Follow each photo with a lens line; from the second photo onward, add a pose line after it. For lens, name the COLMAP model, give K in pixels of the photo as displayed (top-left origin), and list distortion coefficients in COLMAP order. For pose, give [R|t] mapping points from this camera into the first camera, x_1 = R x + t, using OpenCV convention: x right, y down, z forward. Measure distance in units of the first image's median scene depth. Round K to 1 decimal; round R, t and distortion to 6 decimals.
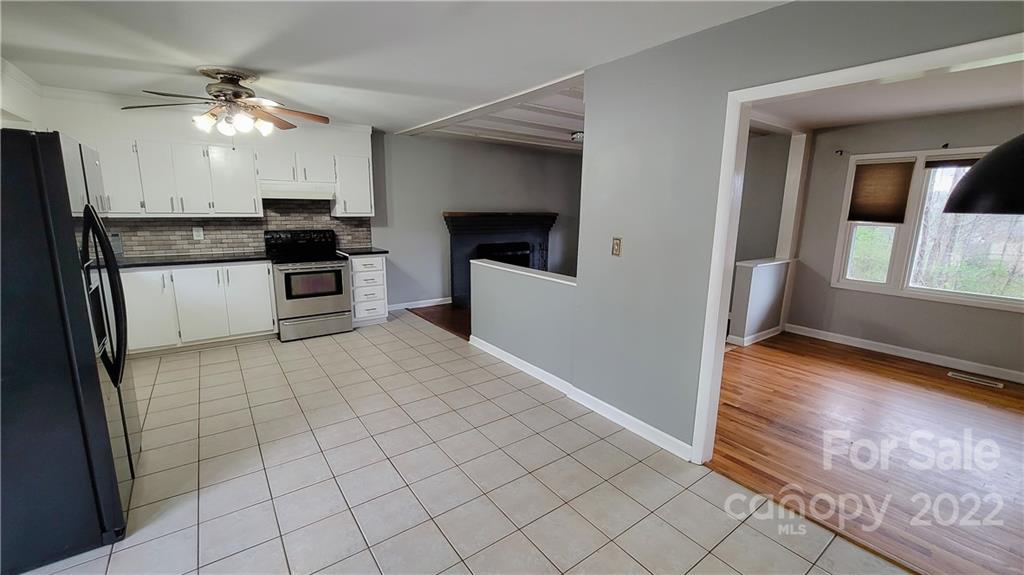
lens RADIAL K [[419.6, 0, 519.5], [0, 419.6, 286.7], [0, 0, 1]] dist [-0.001726, -0.000374]
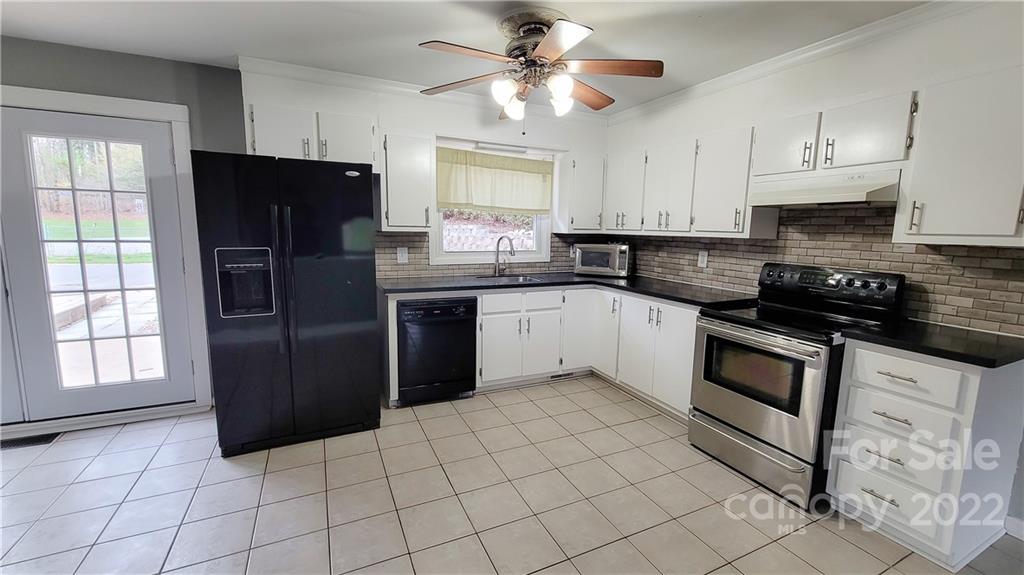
lens RADIAL K [[419.6, 0, 519.5], [0, 419.6, 286.7], [0, 0, 1]] dist [-0.001726, -0.000374]
pose [[-0.188005, 0.117875, -0.975069, 0.040302], [-0.205987, 0.965961, 0.156491, -0.128606], [0.960325, 0.230273, -0.157325, 0.809694]]
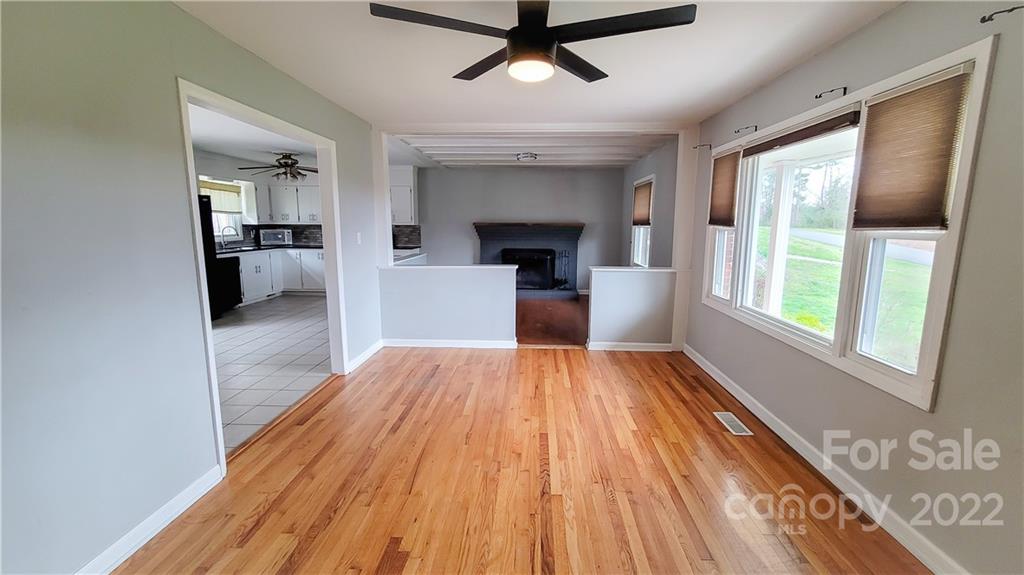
lens RADIAL K [[419.6, 0, 519.5], [0, 419.6, 286.7], [0, 0, 1]] dist [-0.001726, -0.000374]
pose [[0.770453, 0.086480, -0.631604, 1.064053], [-0.114691, 0.993394, -0.003887, 0.015514], [0.627095, 0.075435, 0.775282, 0.111453]]
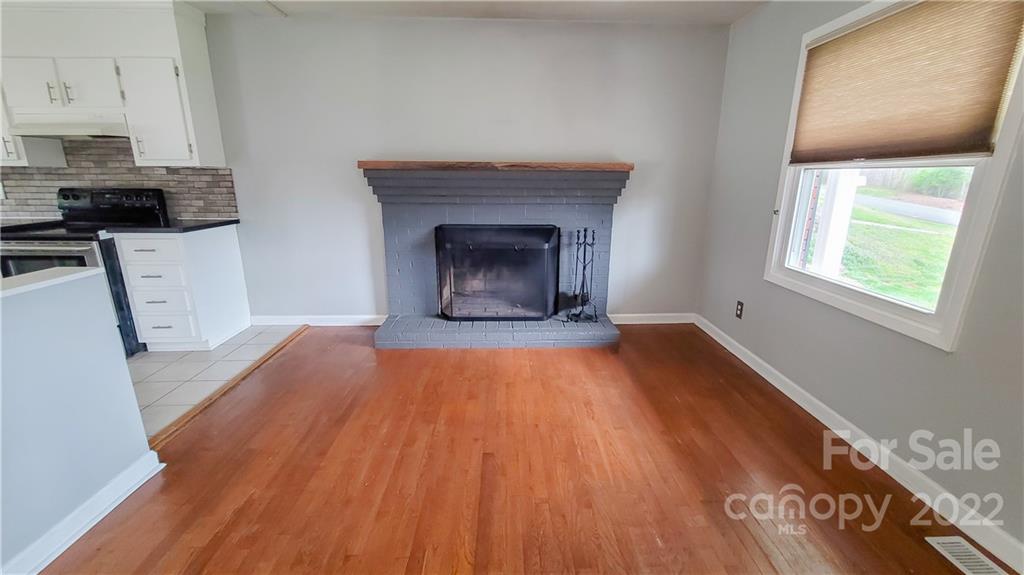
lens RADIAL K [[419.6, 0, 519.5], [0, 419.6, 286.7], [0, 0, 1]] dist [-0.001726, -0.000374]
pose [[0.818409, 0.134518, -0.558670, 0.417886], [-0.101813, 0.990777, 0.089413, -0.118110], [0.565545, -0.016297, 0.824557, 0.907268]]
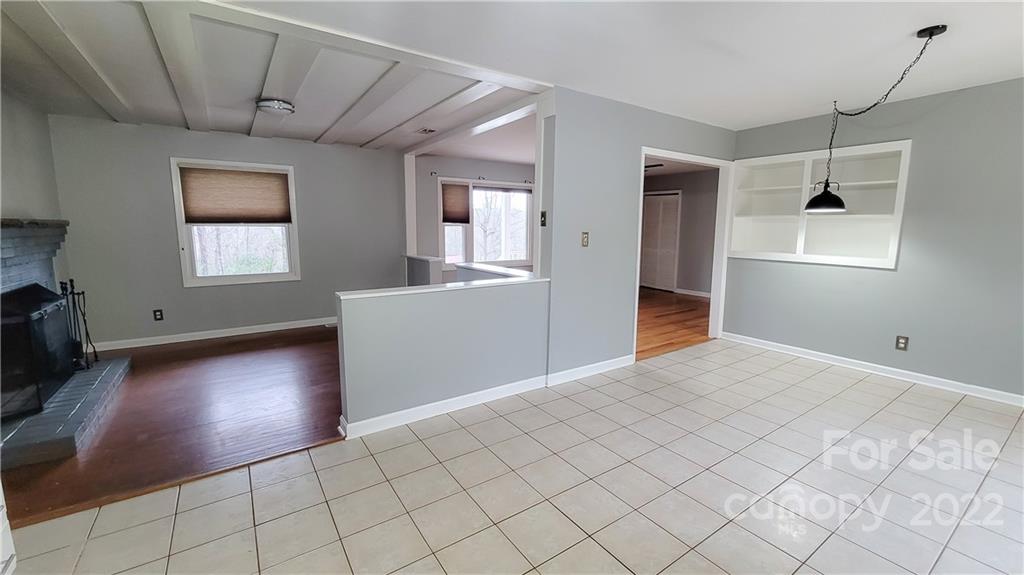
lens RADIAL K [[419.6, 0, 519.5], [0, 419.6, 286.7], [0, 0, 1]] dist [-0.001726, -0.000374]
pose [[0.035542, -0.158236, 0.986761, -0.659723], [0.184412, 0.971467, 0.149141, -0.114067], [-0.982206, 0.176670, 0.063709, 0.712637]]
